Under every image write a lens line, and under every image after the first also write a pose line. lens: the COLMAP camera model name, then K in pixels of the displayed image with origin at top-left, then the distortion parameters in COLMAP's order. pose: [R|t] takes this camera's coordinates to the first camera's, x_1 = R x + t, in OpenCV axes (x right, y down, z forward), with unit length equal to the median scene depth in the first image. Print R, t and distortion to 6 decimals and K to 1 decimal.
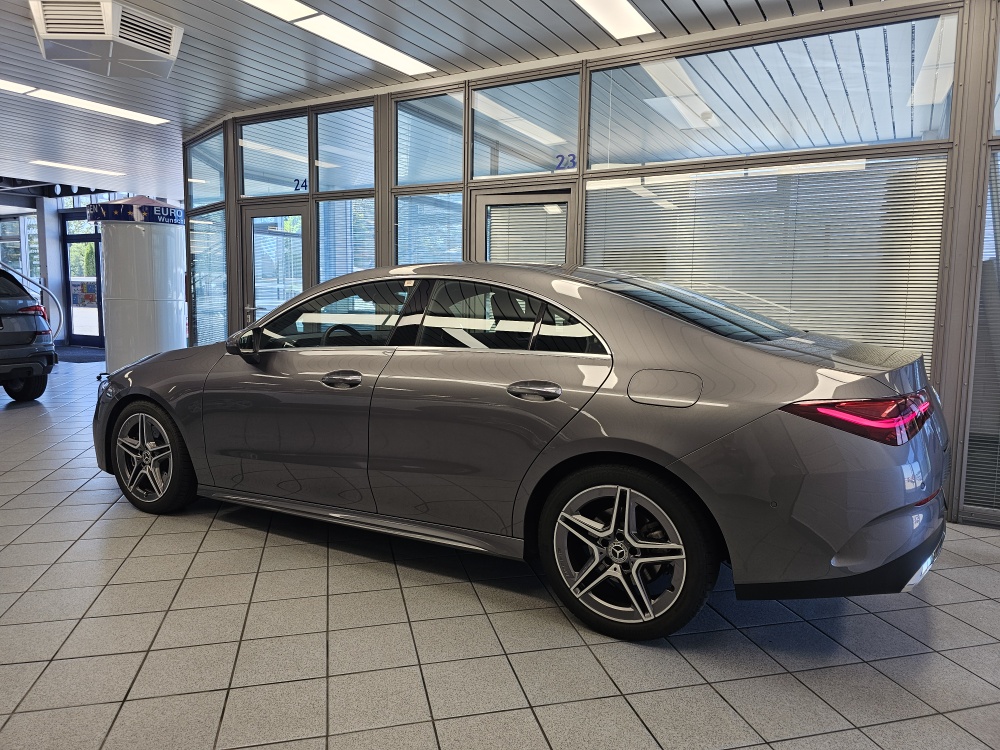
lens RADIAL K [[696.1, 0, 507.8], [0, 696.1, 356.2], [0, 0, 1]] dist [0.020824, -0.008773]
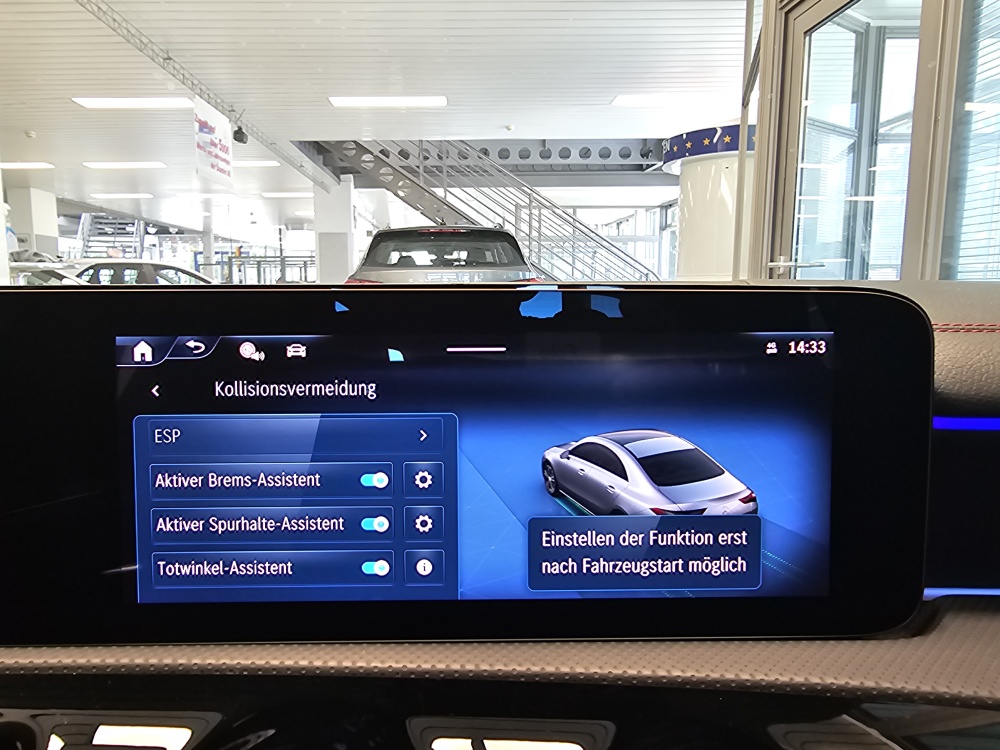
lens RADIAL K [[691.2, 0, 446.3], [0, 691.2, 373.3], [0, 0, 1]] dist [0.000253, 0.001629]
pose [[0.498409, 0.088017, -0.862463, -0.099677], [-0.066979, 0.995769, 0.062915, -0.015239], [0.864351, 0.026410, 0.502195, 0.571585]]
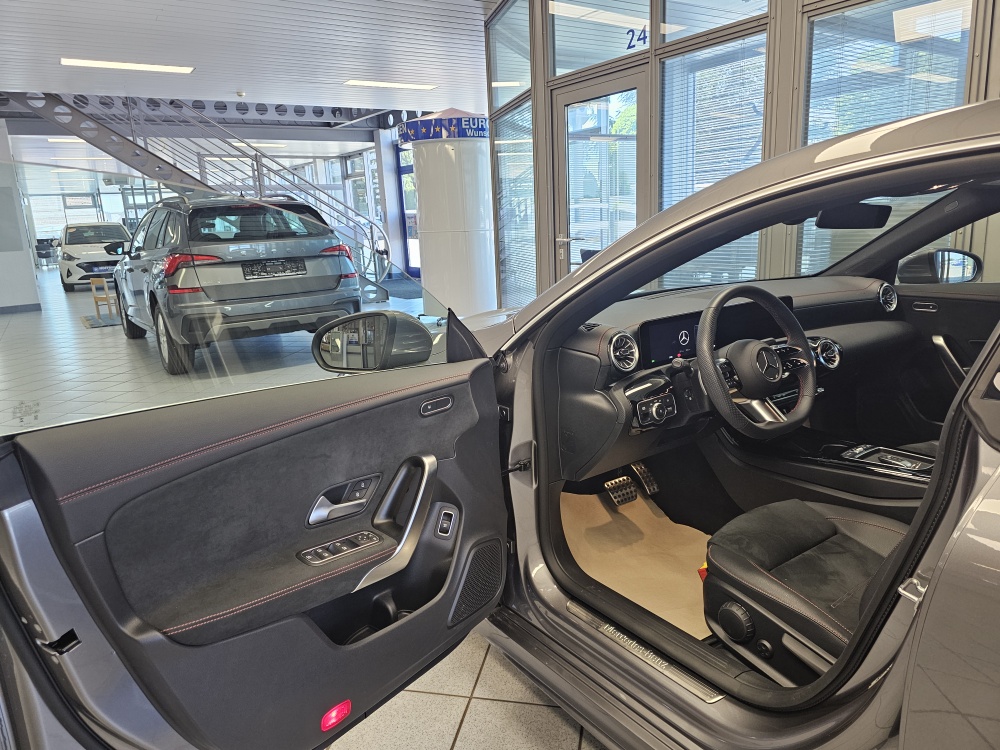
lens RADIAL K [[688.3, 0, 494.1], [0, 688.3, 371.2], [0, 0, 1]] dist [0.030886, -0.034640]
pose [[0.891030, 0.046350, -0.451573, -0.097761], [0.017494, 0.990529, 0.136187, -0.029165], [0.453608, -0.129246, 0.881780, 0.298003]]
